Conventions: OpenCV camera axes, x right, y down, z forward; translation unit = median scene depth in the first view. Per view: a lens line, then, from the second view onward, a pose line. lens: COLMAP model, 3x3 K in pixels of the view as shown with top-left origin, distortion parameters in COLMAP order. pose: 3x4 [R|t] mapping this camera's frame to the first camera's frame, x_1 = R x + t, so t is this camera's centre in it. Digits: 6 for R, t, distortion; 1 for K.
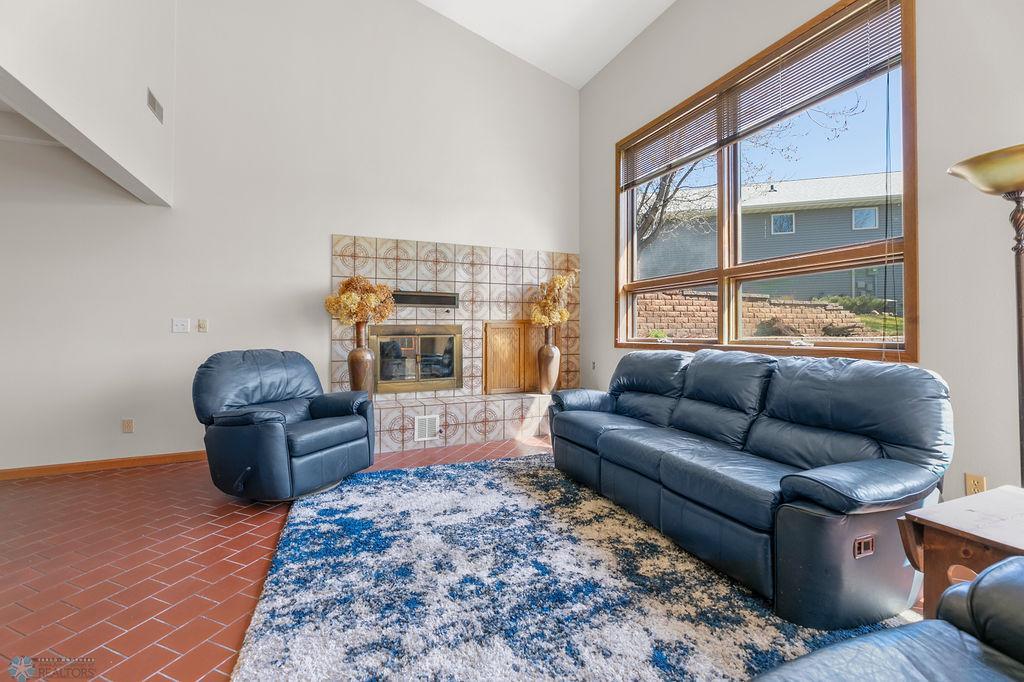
lens RADIAL K [[423.5, 0, 500.5], [0, 423.5, 317.7], [0, 0, 1]] dist [-0.003968, -0.000253]
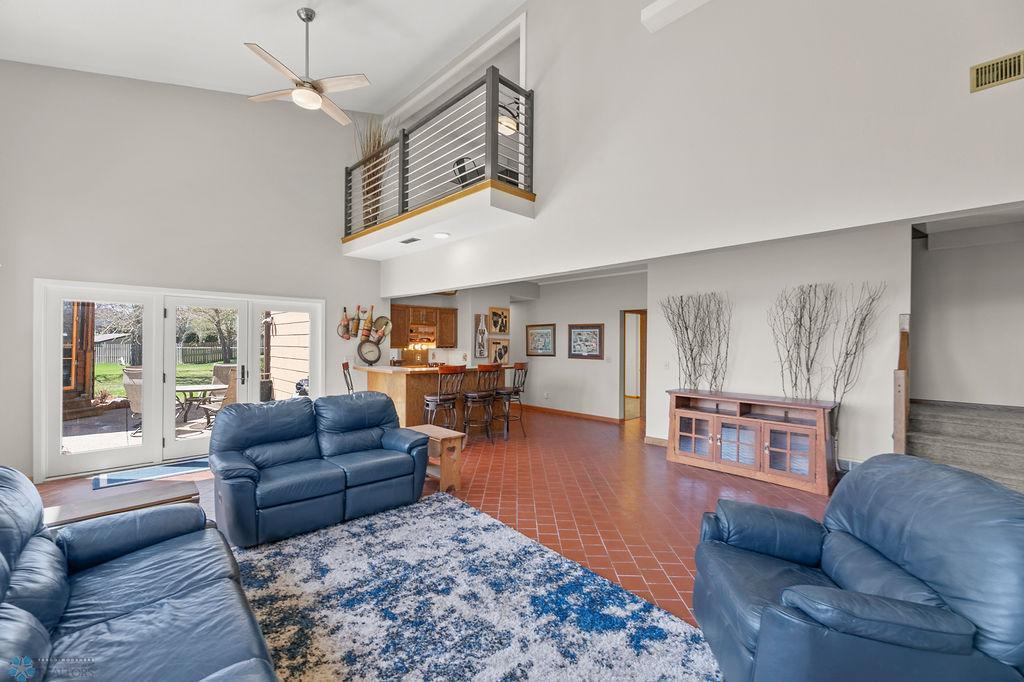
lens RADIAL K [[423.5, 0, 513.5], [0, 423.5, 342.3], [0, 0, 1]] dist [-0.003968, -0.000253]
pose [[-0.932154, -0.007261, -0.361989, 0.179093], [0.002815, 0.999623, -0.027299, -0.106352], [0.362051, -0.026466, -0.931783, 1.970082]]
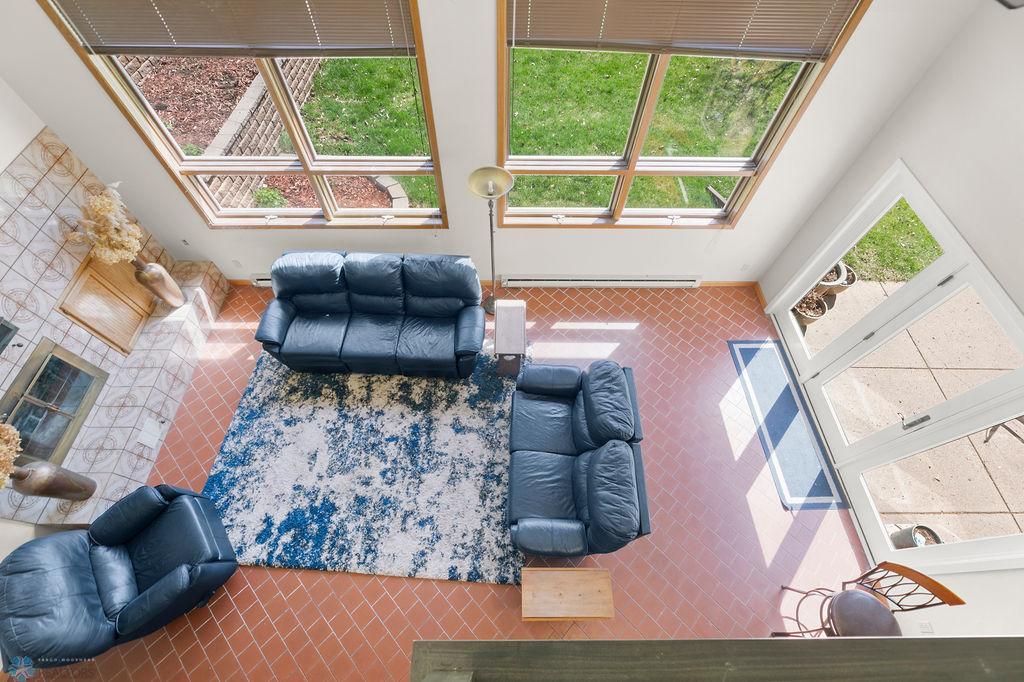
lens RADIAL K [[423.5, 0, 505.1], [0, 423.5, 339.4], [0, 0, 1]] dist [-0.003968, -0.000253]
pose [[0.390488, -0.782573, 0.484870, -0.294889], [-0.025364, 0.517340, 0.855404, -1.383536], [-0.920259, -0.346323, 0.182166, 0.217506]]
